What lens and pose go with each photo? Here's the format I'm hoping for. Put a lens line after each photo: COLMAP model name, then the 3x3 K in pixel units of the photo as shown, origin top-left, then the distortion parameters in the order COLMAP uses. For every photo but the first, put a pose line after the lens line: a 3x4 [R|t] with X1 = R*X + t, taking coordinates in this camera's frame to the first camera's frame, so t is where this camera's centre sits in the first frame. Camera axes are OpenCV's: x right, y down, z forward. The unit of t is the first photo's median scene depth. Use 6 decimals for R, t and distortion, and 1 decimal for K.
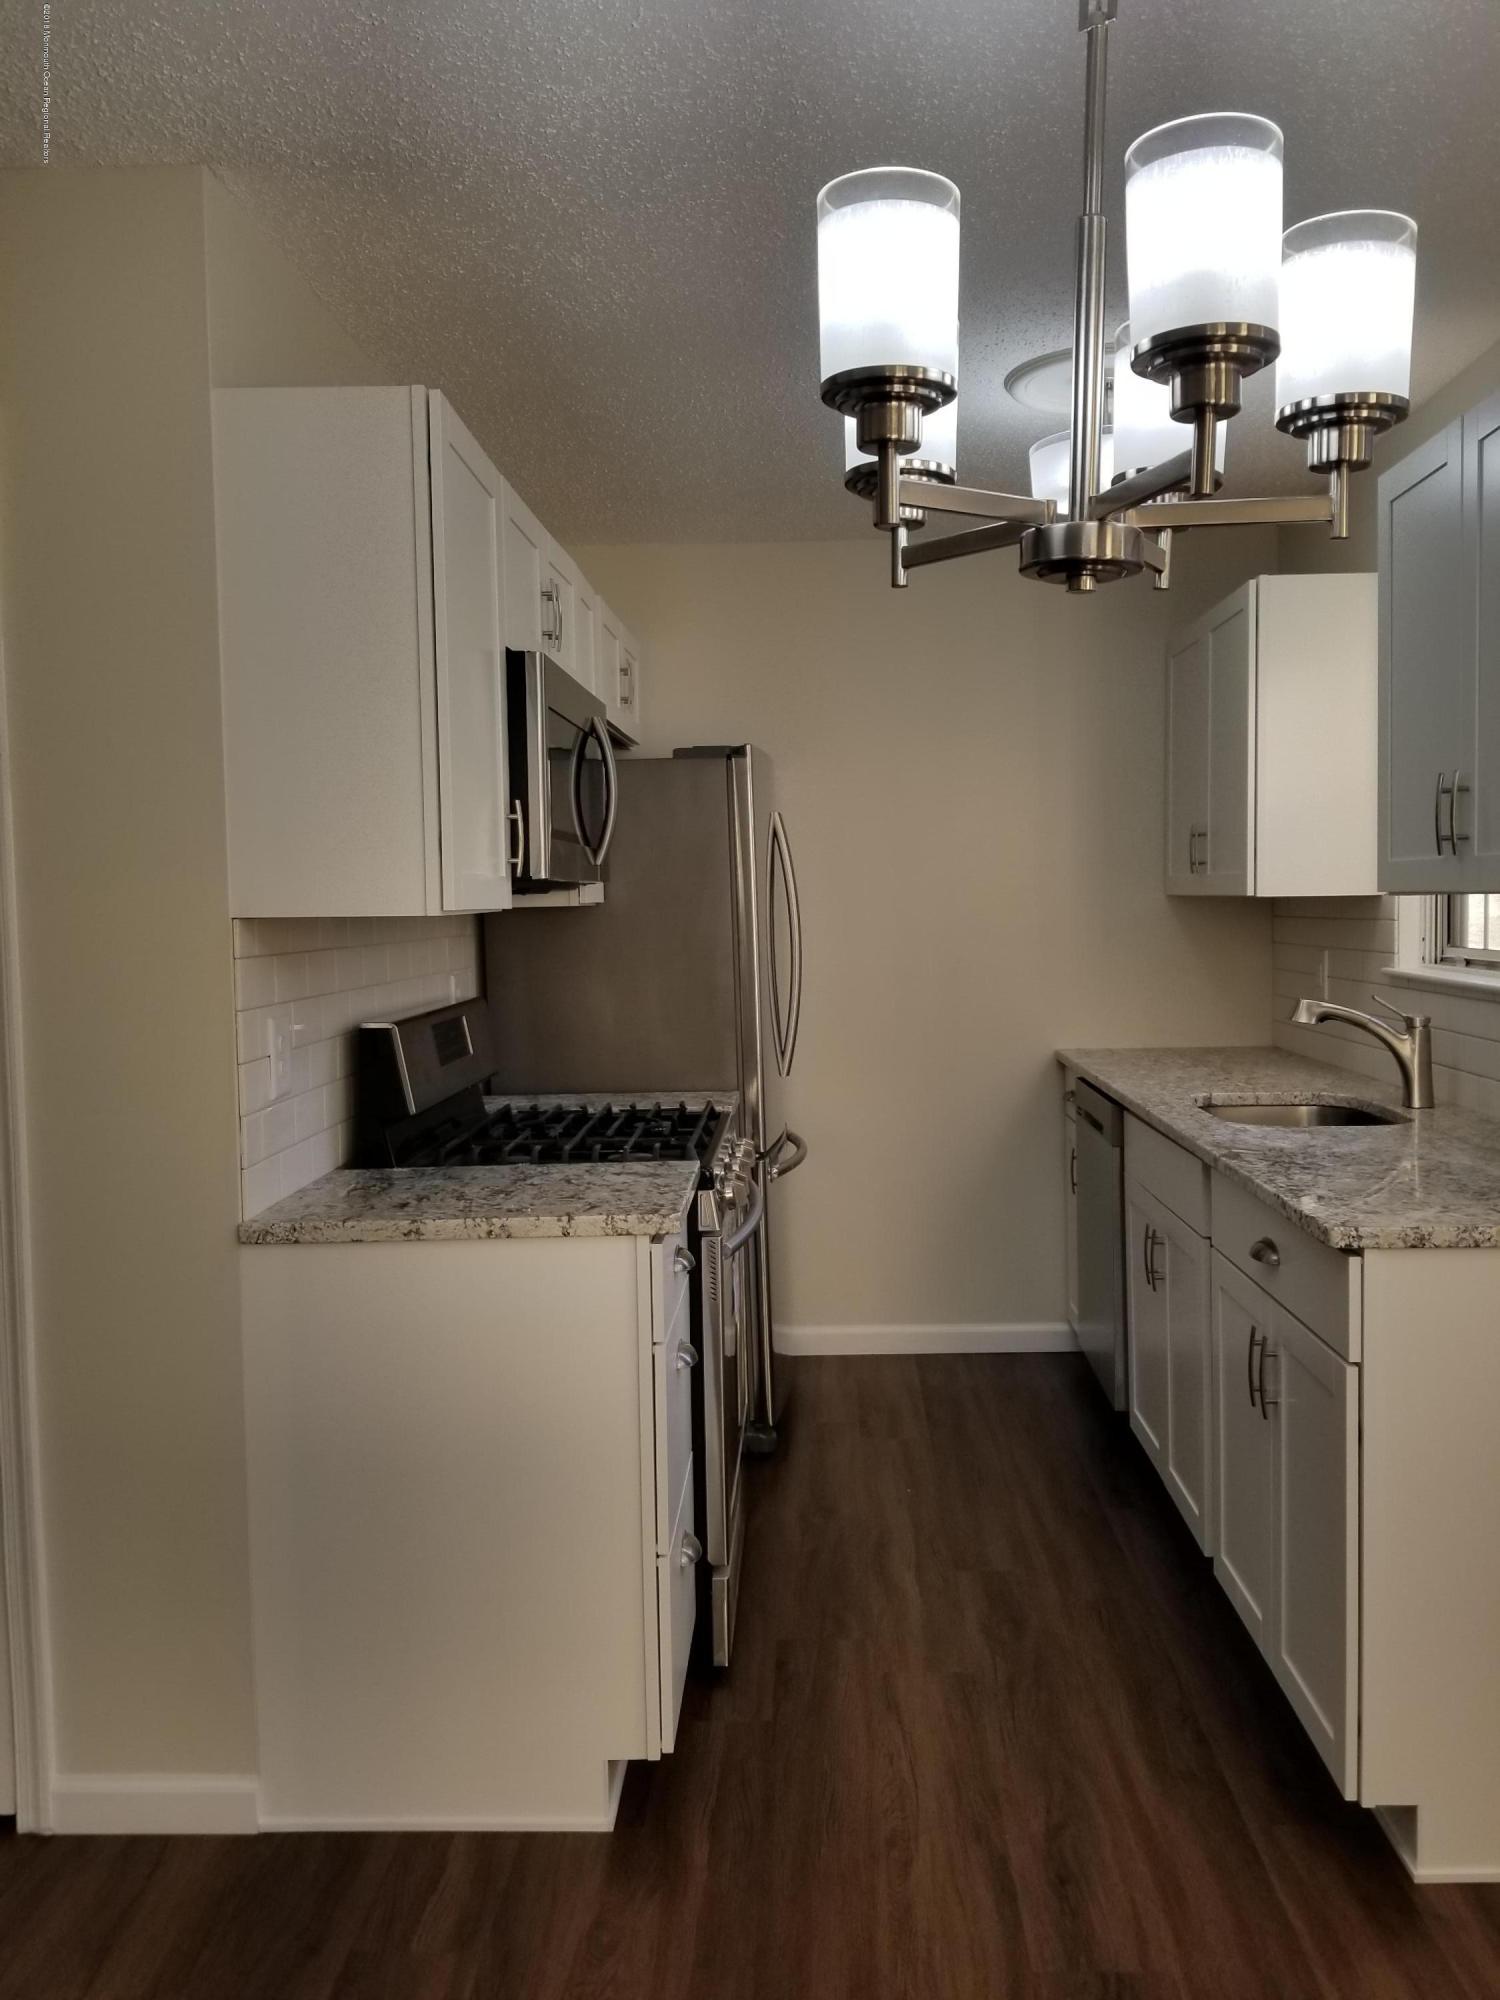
lens RADIAL K [[1548.1, 0, 796.8], [0, 1548.1, 970.7], [0, 0, 1]] dist [0.100048, -0.154648]
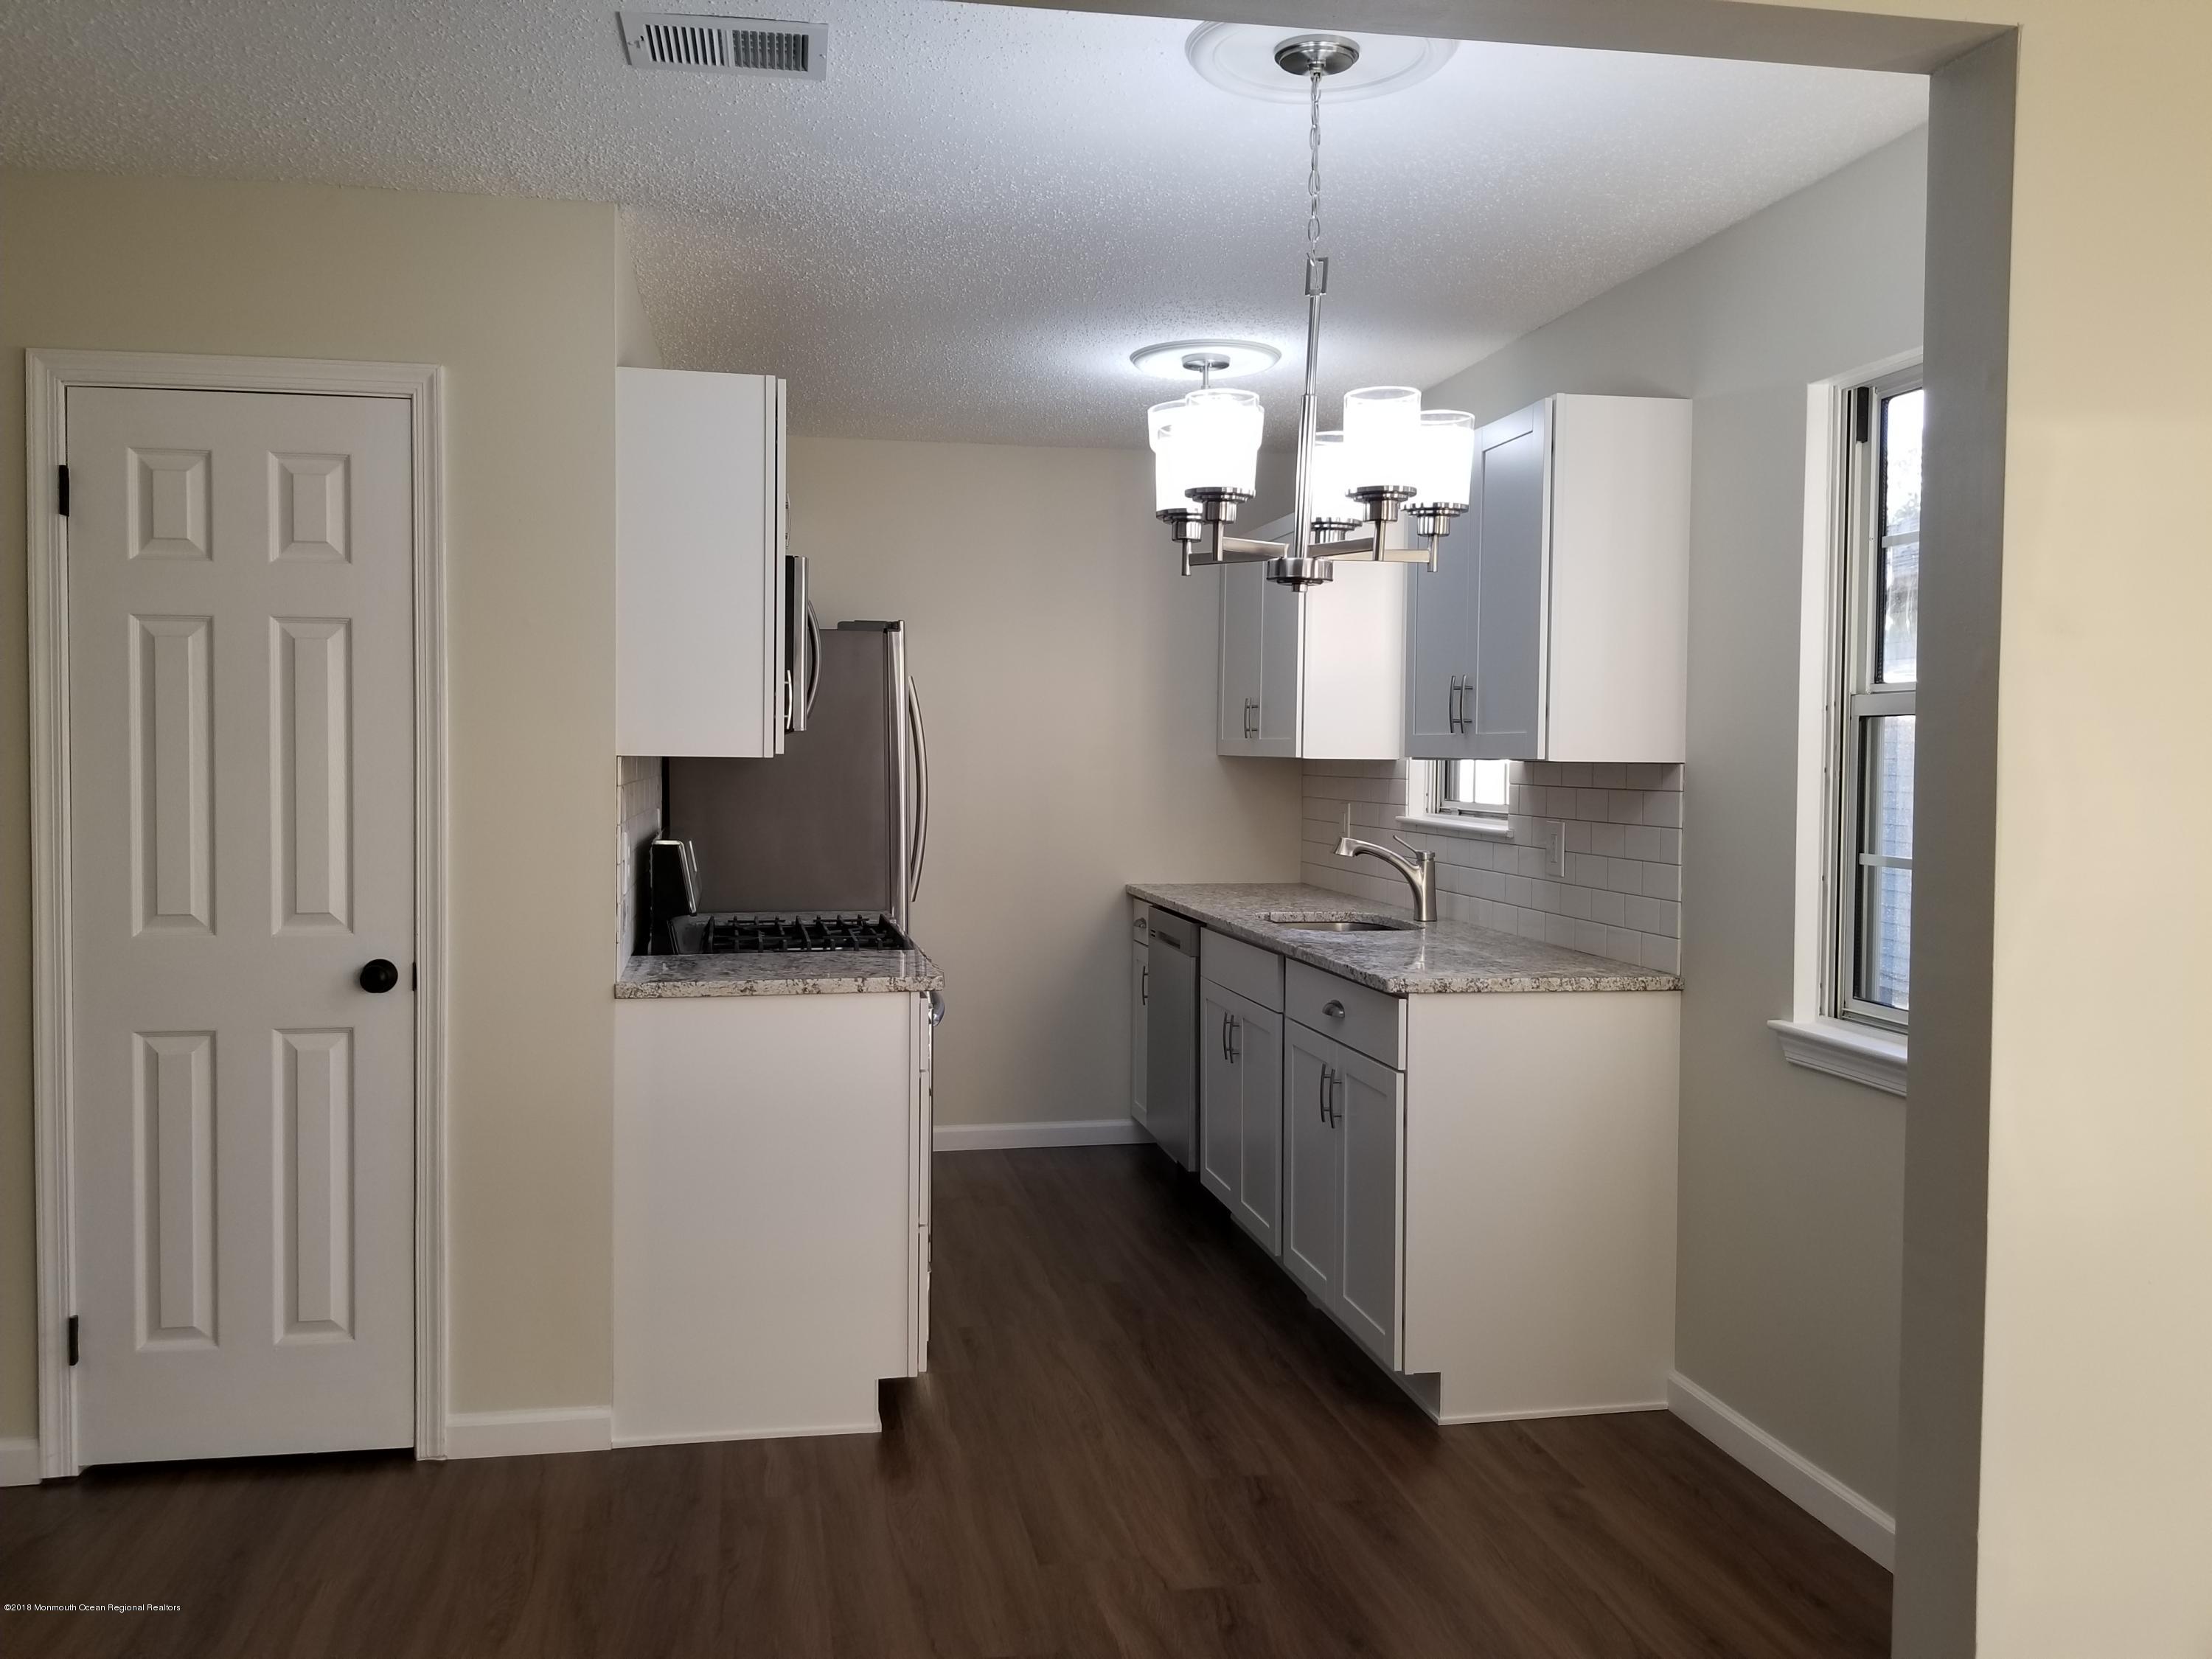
lens RADIAL K [[1711.3, 0, 1049.4], [0, 1711.3, 788.1], [0, 0, 1]] dist [0.143344, -0.270321]
pose [[0.981923, 0.020647, 0.188154, -0.251612], [-0.015935, 0.999521, -0.026519, 0.025254], [-0.188611, 0.023042, 0.981781, -0.486322]]
